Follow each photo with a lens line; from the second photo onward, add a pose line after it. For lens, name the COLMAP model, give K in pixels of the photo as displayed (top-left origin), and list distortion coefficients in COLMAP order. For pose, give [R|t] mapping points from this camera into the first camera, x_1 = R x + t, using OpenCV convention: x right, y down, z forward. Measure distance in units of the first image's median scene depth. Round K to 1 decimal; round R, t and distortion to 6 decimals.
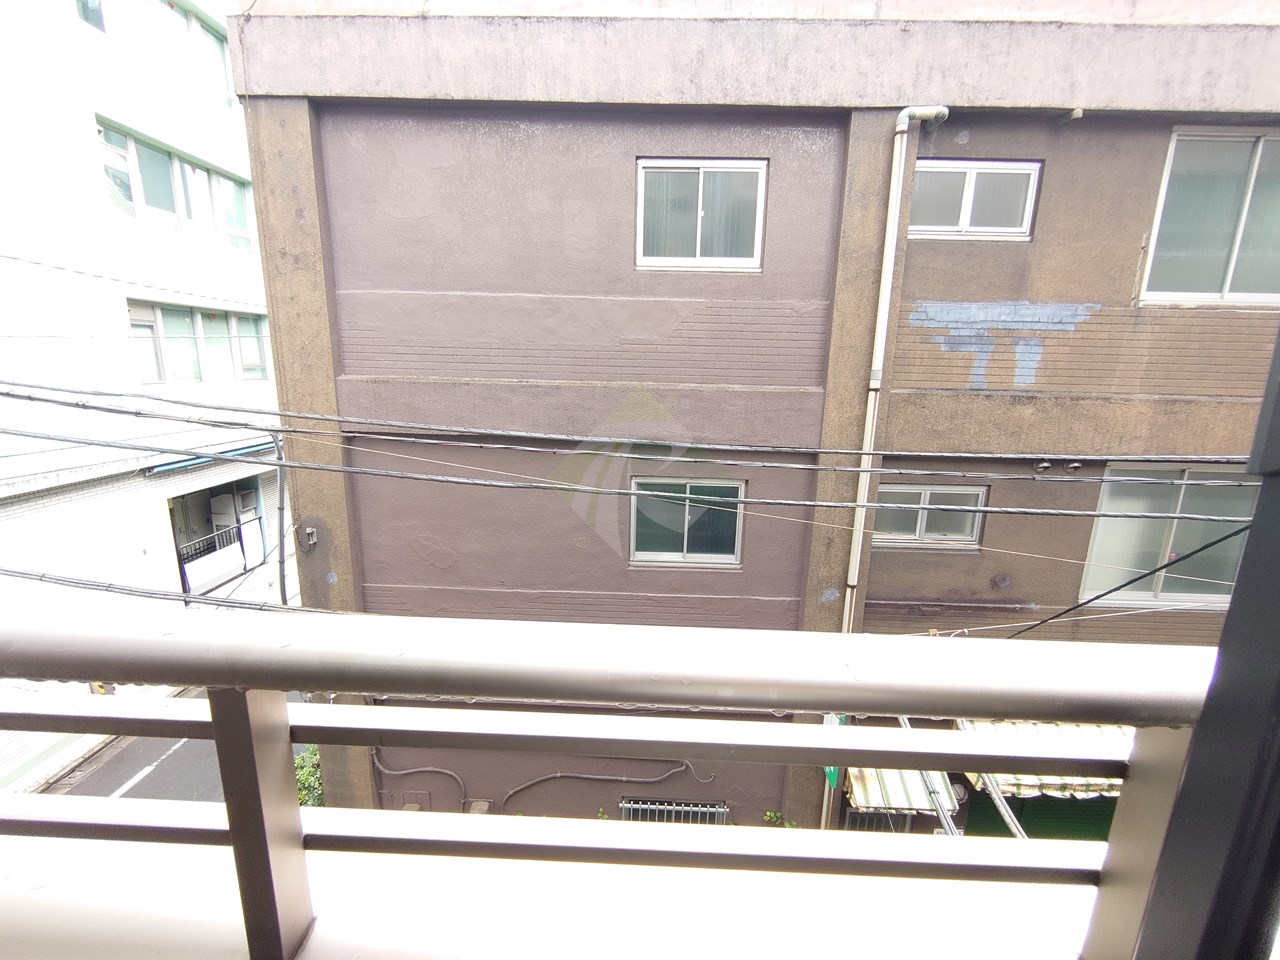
lens RADIAL K [[552.5, 0, 641.1], [0, 552.5, 481.8], [0, 0, 1]] dist [0.000061, -0.001520]
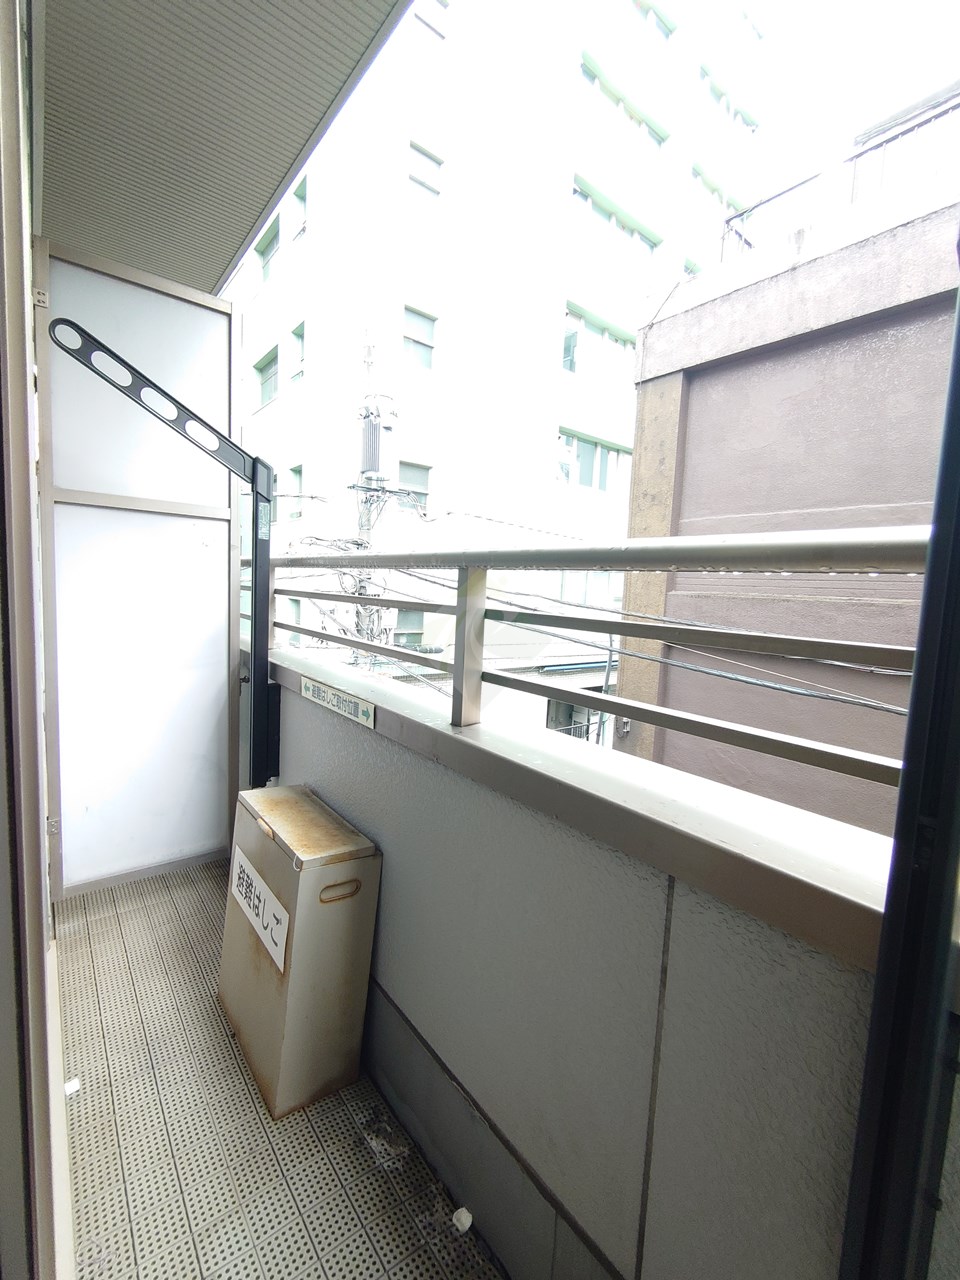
lens RADIAL K [[552.5, 0, 476.7], [0, 552.5, 642.0], [0, 0, 1]] dist [0.000061, -0.001520]
pose [[0.644156, 0.080580, -0.760638, 0.086649], [-0.193797, 0.979181, -0.060387, 0.064507], [0.739937, 0.186308, 0.646362, -0.030394]]
